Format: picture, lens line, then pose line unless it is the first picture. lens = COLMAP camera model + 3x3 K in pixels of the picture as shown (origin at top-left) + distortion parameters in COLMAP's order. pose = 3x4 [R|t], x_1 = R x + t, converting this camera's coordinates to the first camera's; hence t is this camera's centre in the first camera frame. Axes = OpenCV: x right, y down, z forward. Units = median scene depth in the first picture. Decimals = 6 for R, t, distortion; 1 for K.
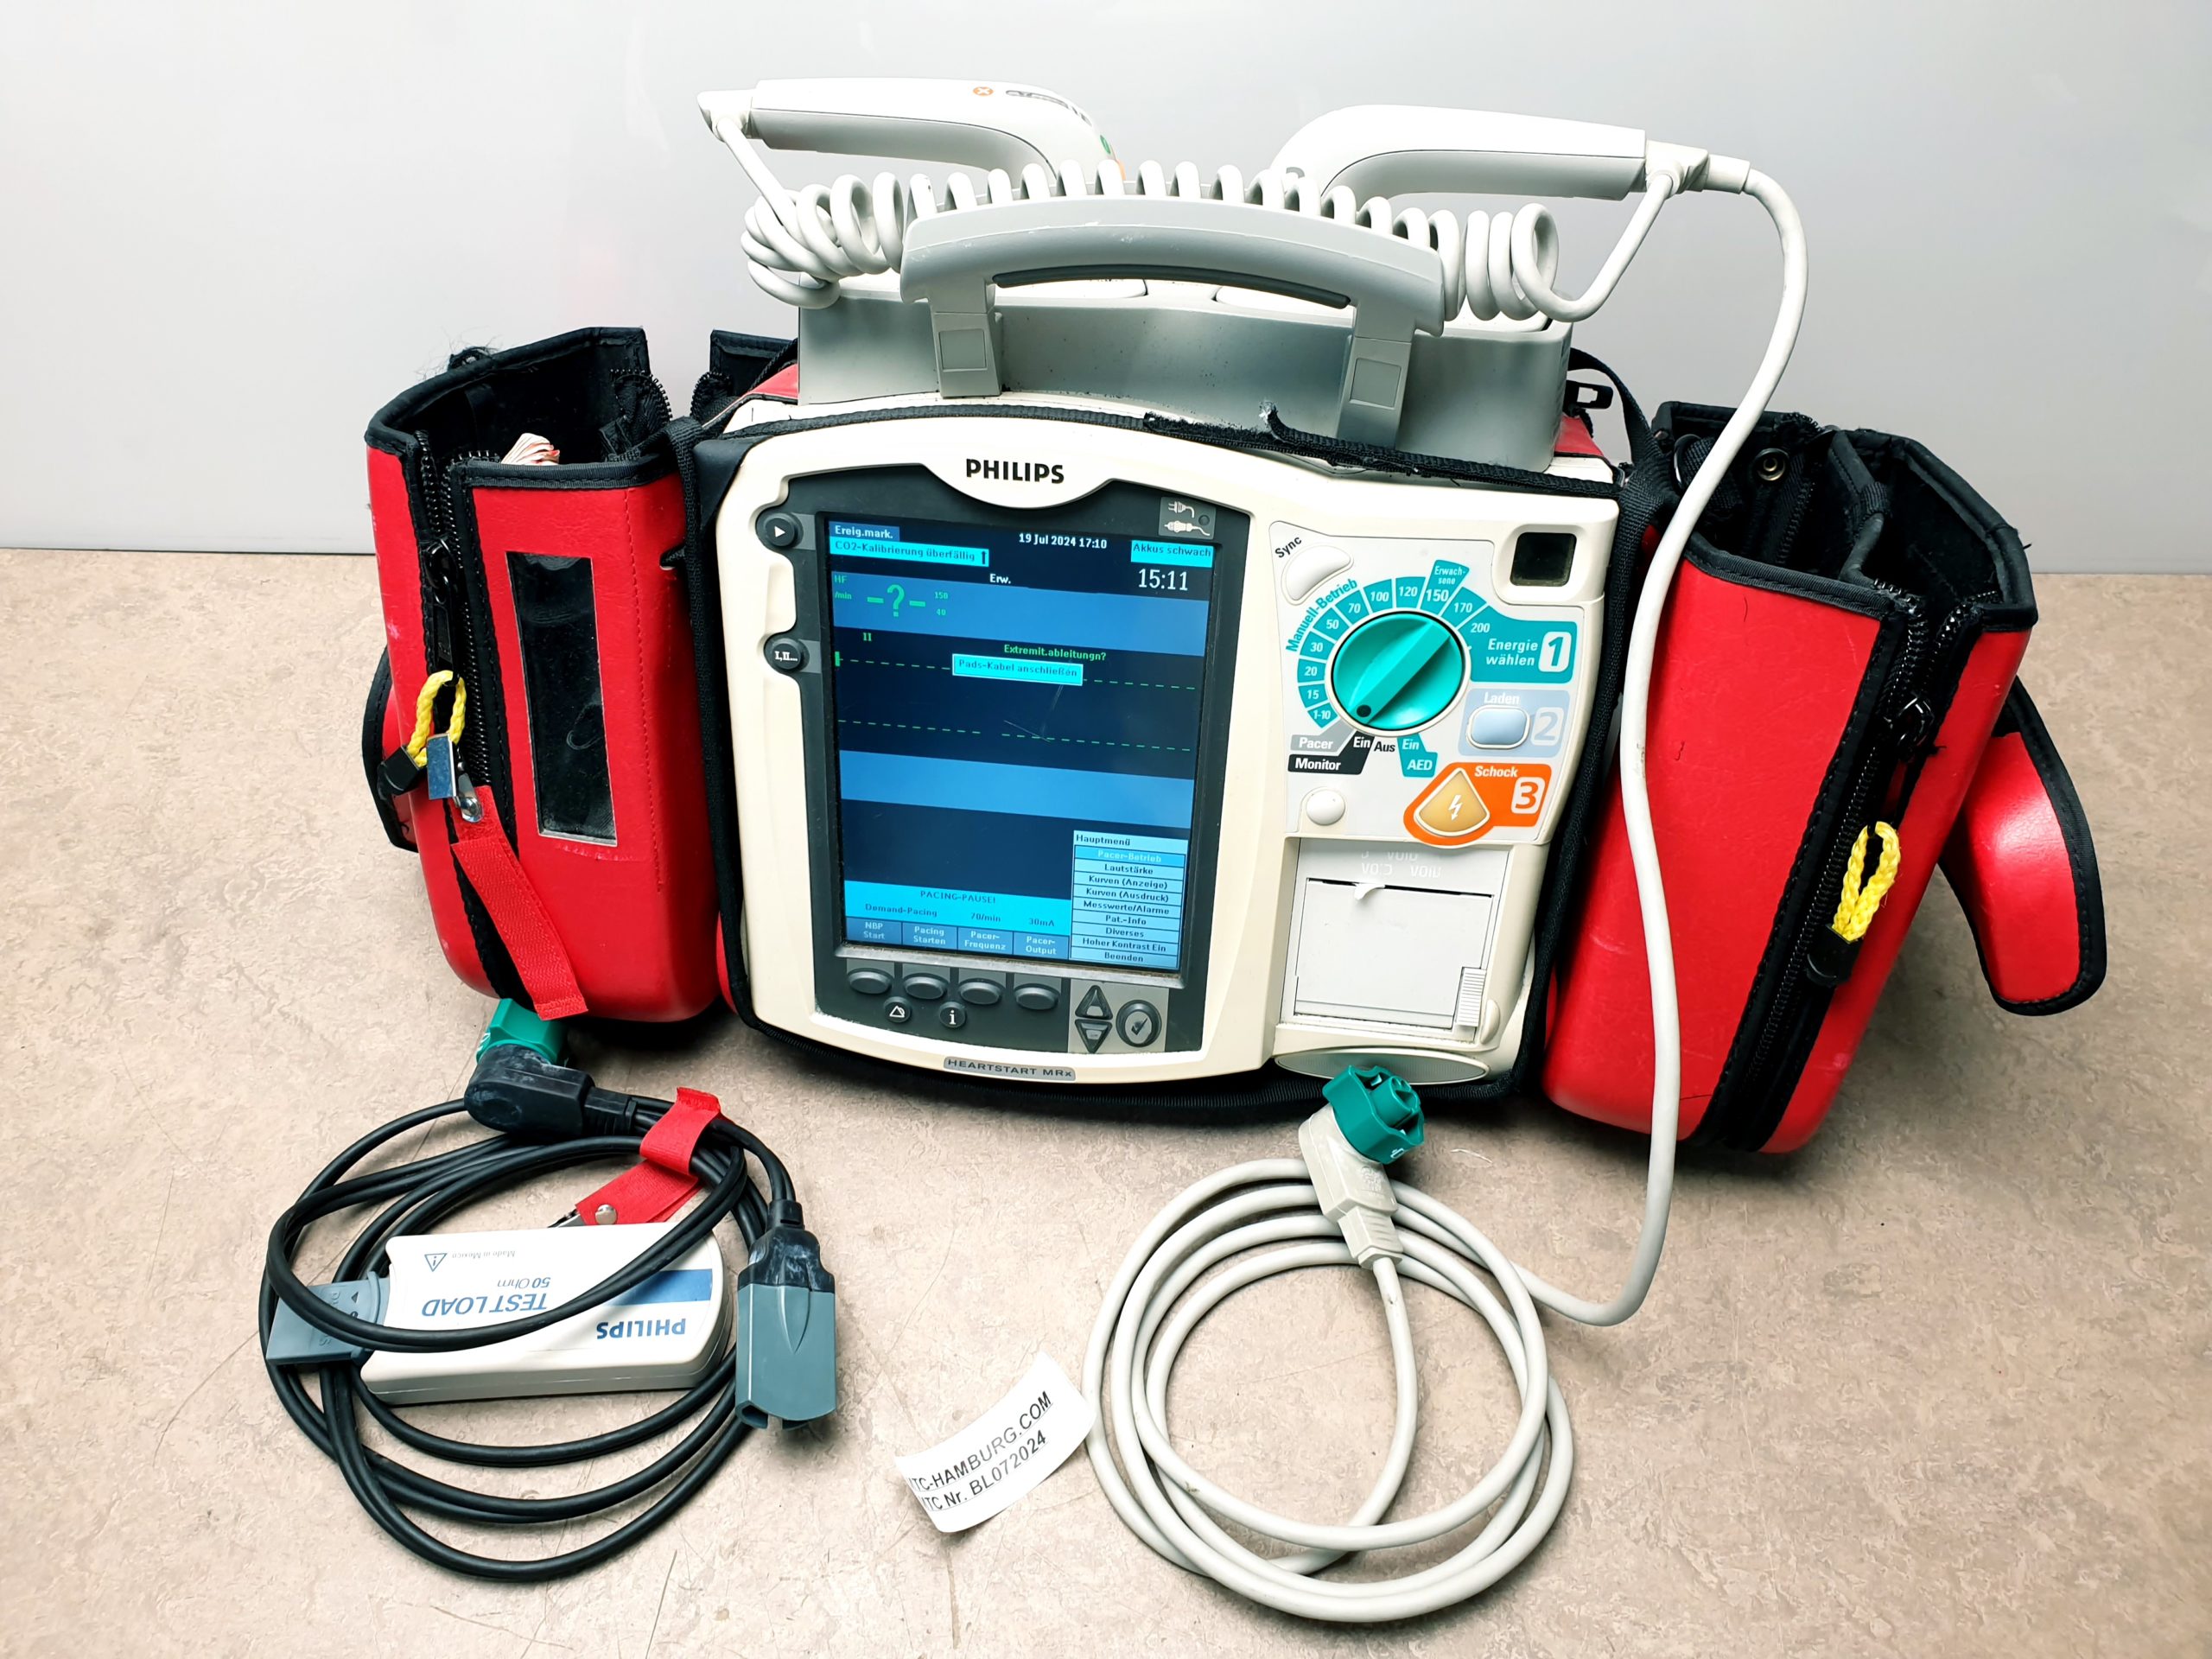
lens RADIAL K [[1793.3, 0, 1107.4], [0, 1793.3, 837.8], [0, 0, 1]] dist [-0.012579, 0.046564]
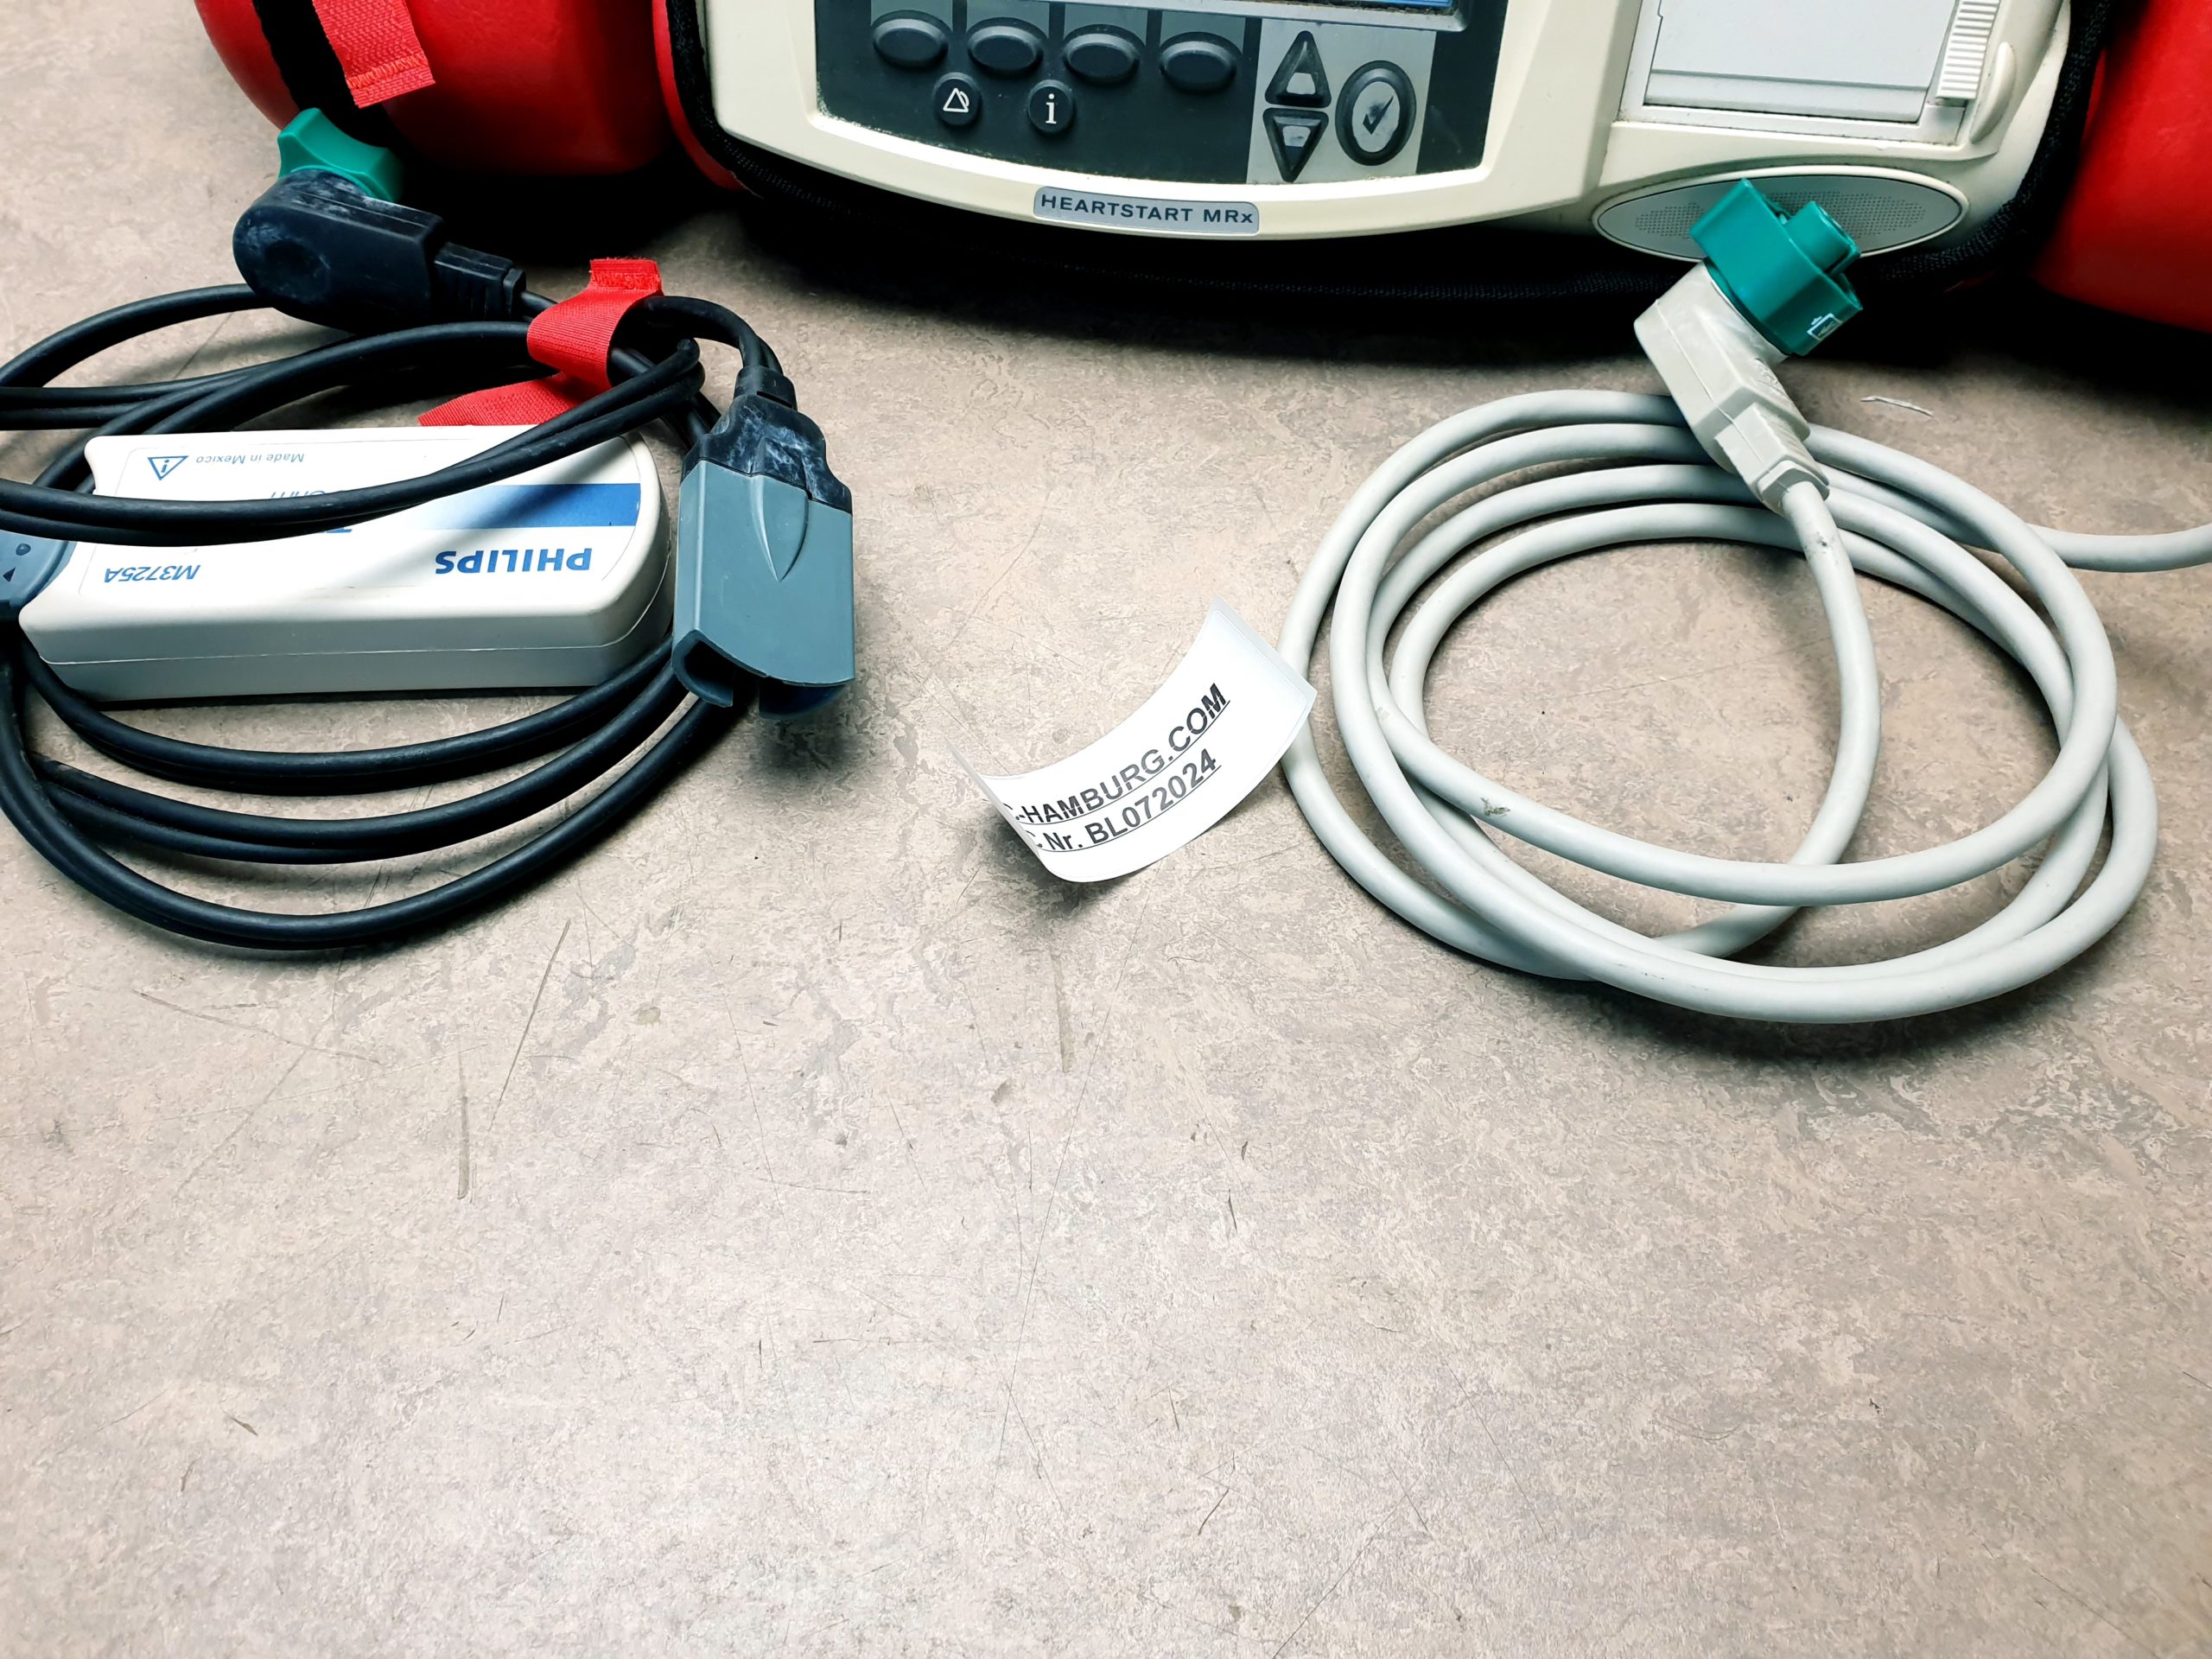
lens RADIAL K [[1836.7, 0, 1099.8], [0, 1836.7, 827.0], [0, 0, 1]] dist [-0.035218, 0.070220]
pose [[0.999806, 0.012635, -0.015084, -0.061735], [-0.011820, 0.998528, 0.052944, 0.318590], [0.015731, -0.052755, 0.998484, 0.405831]]
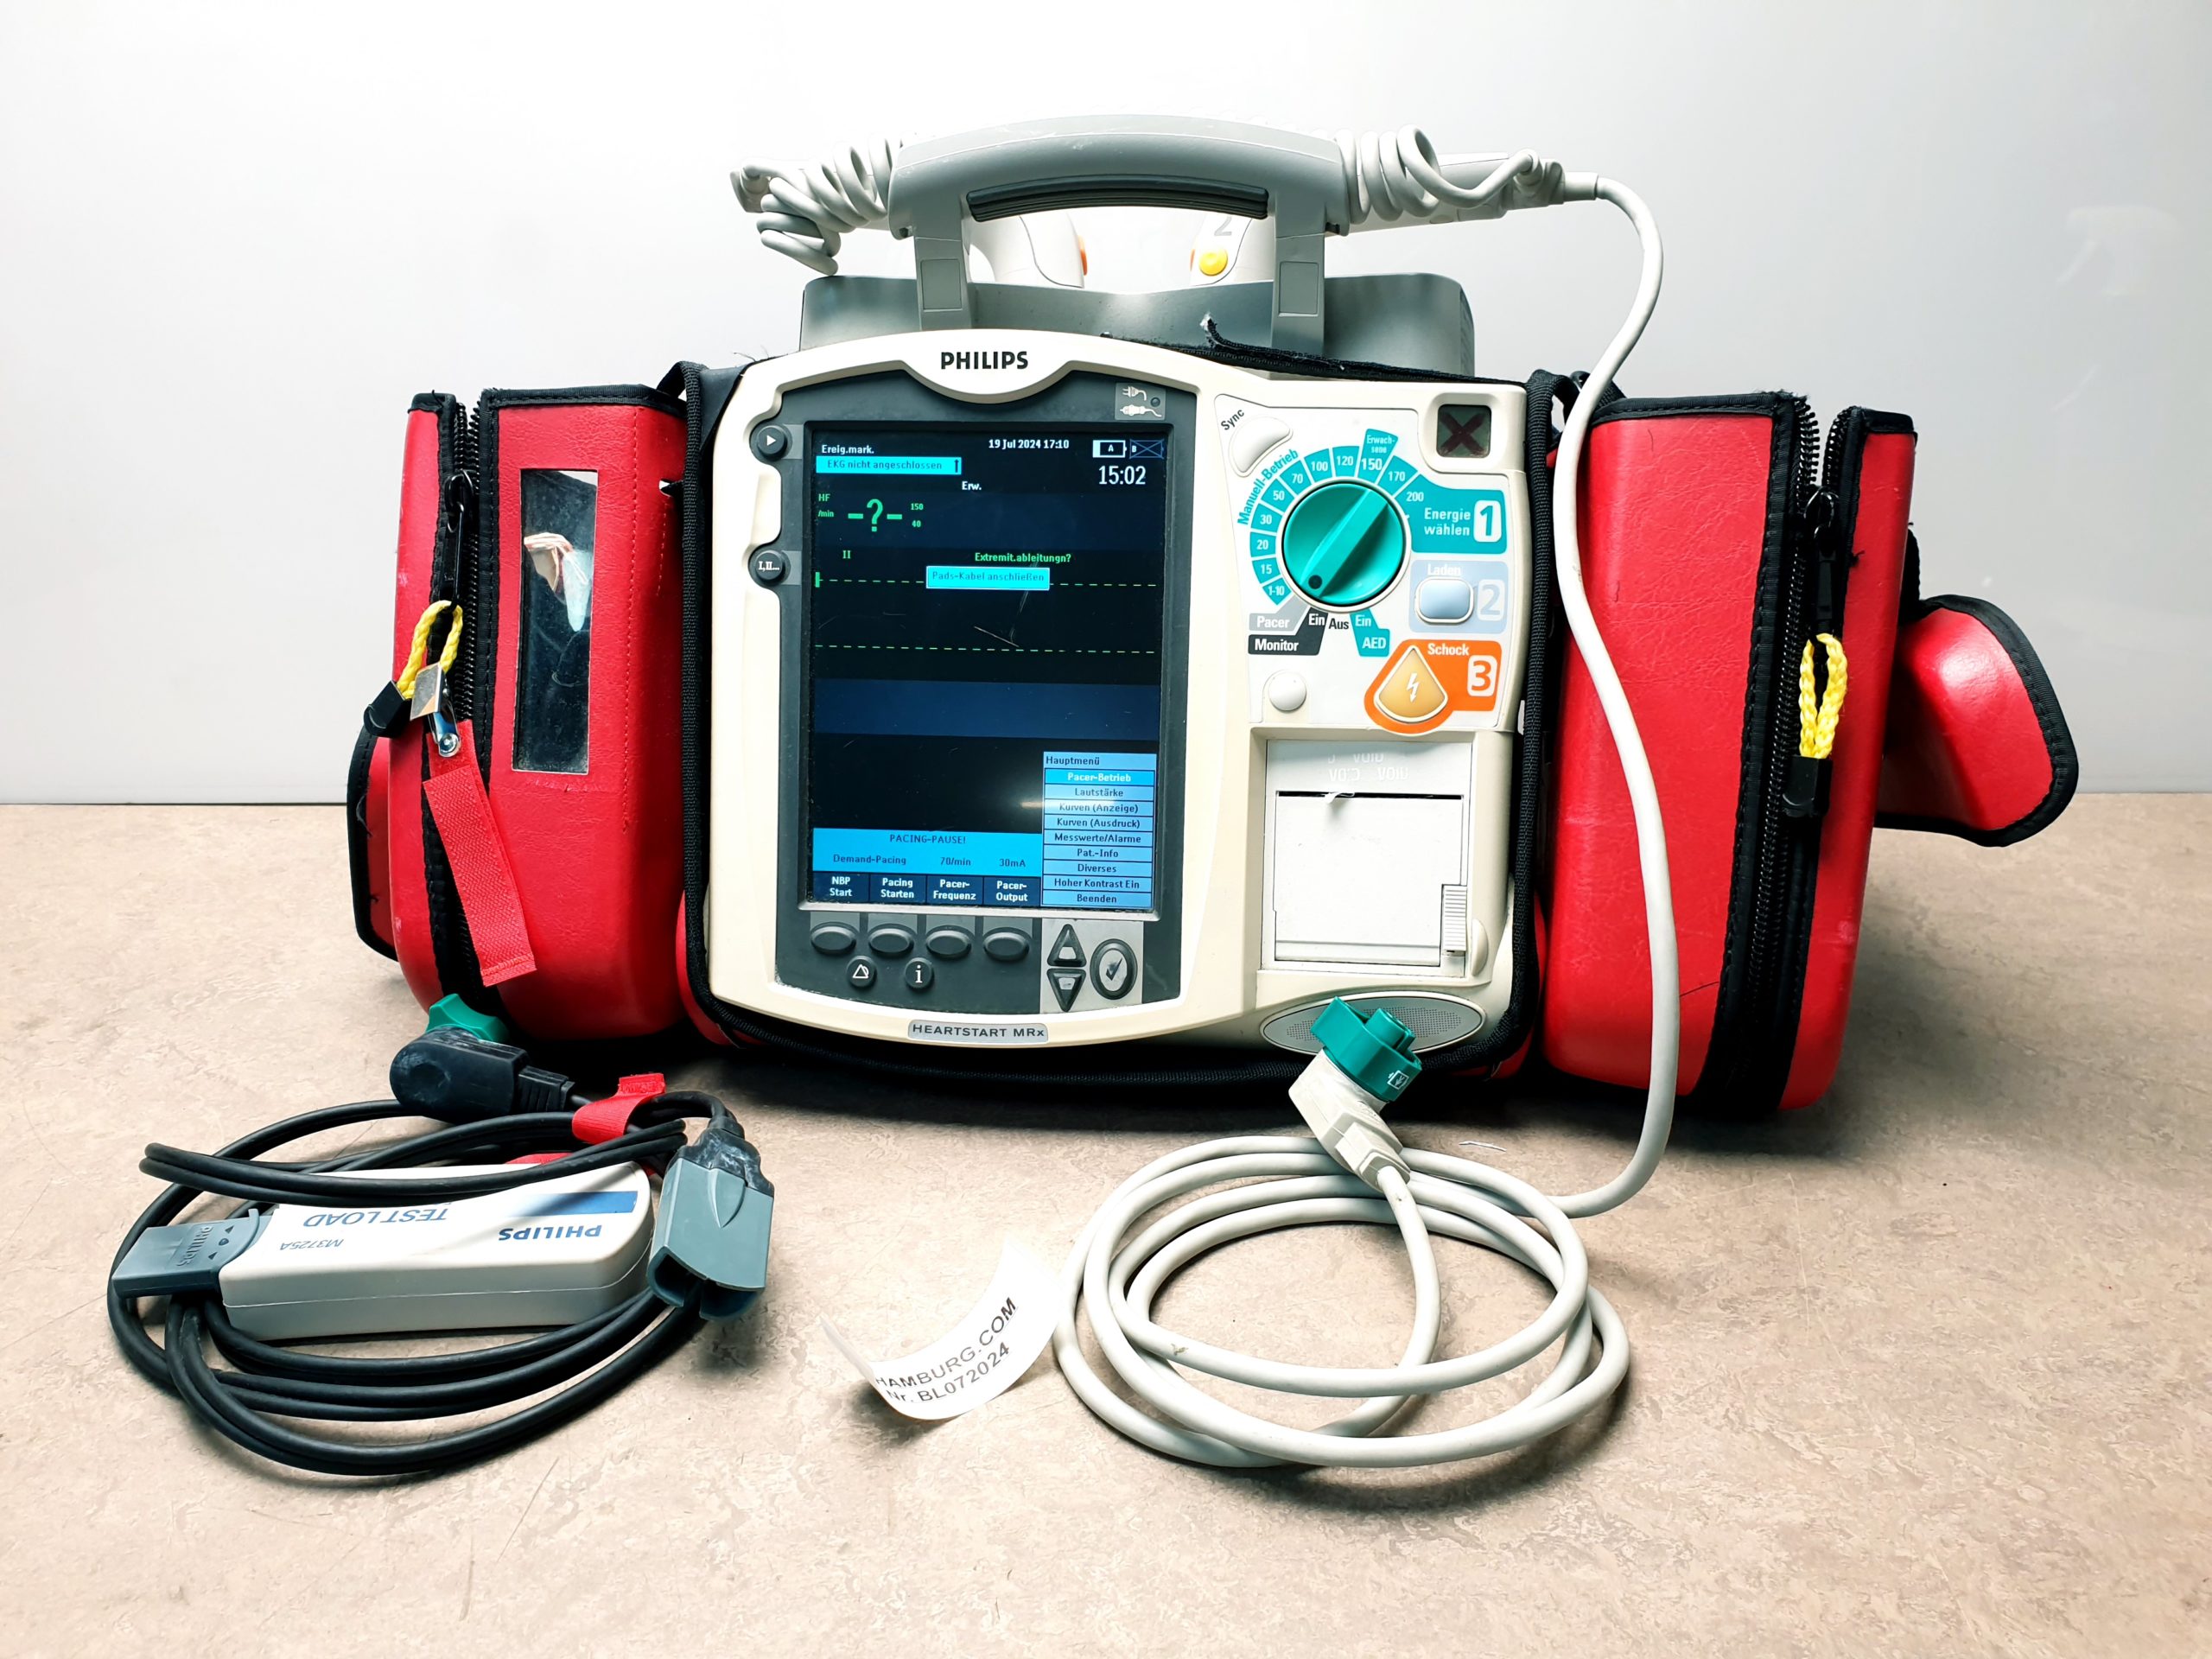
lens RADIAL K [[1801.0, 0, 1127.0], [0, 1801.0, 845.1], [0, 0, 1]] dist [-0.013787, 0.048480]
pose [[0.999753, -0.020875, 0.007580, 0.019709], [0.021963, 0.878664, -0.476935, 0.522495], [0.003296, 0.476984, 0.878906, 0.131466]]
